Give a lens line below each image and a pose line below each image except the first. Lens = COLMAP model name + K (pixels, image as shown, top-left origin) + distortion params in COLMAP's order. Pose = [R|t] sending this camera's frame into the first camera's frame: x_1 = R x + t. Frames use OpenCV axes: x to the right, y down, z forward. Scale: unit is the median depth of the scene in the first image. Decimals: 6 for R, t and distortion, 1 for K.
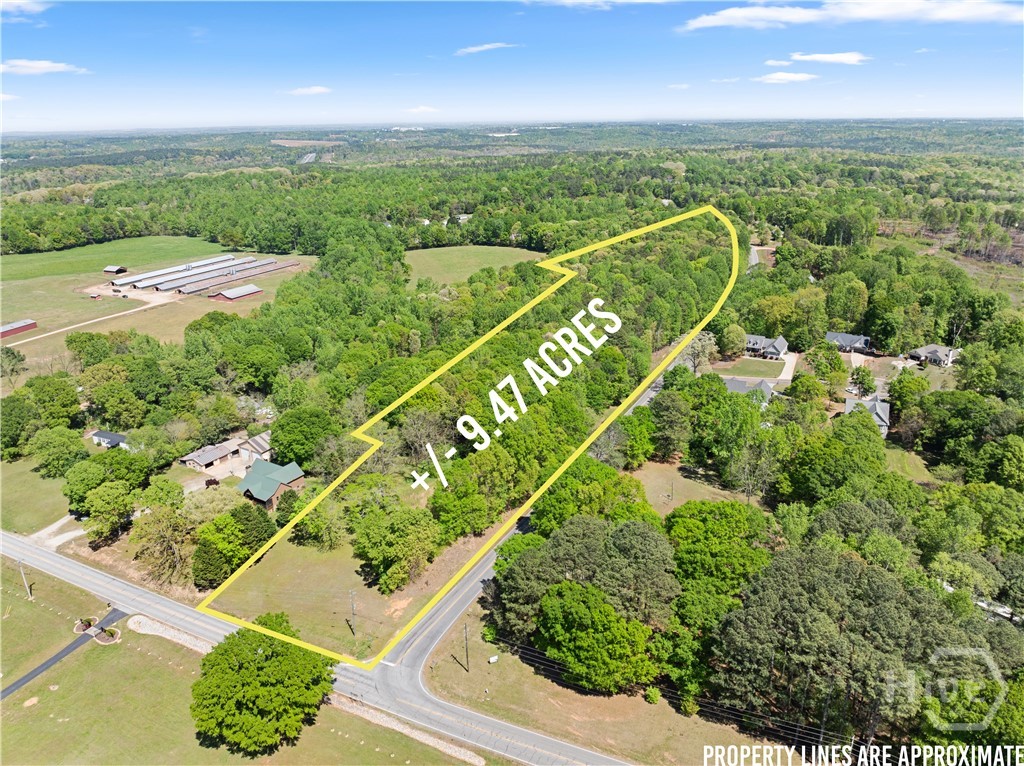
lens RADIAL K [[715.5, 0, 512.0], [0, 715.5, 383.0], [0, 0, 1]] dist [-0.041693, -0.003361]
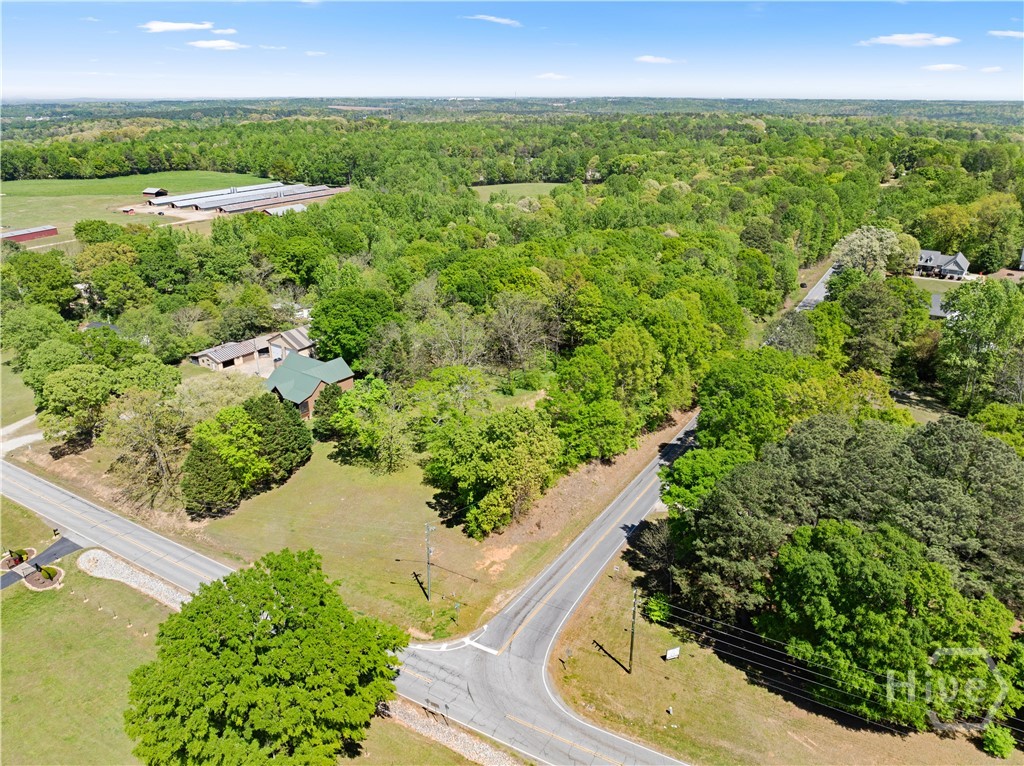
lens RADIAL K [[715.5, 0, 512.0], [0, 715.5, 383.0], [0, 0, 1]] dist [-0.041693, -0.003361]
pose [[0.997150, 0.040997, -0.063331, -0.099525], [-0.039101, 0.998758, 0.030881, 0.124287], [0.064518, -0.028317, 0.997515, 0.334947]]
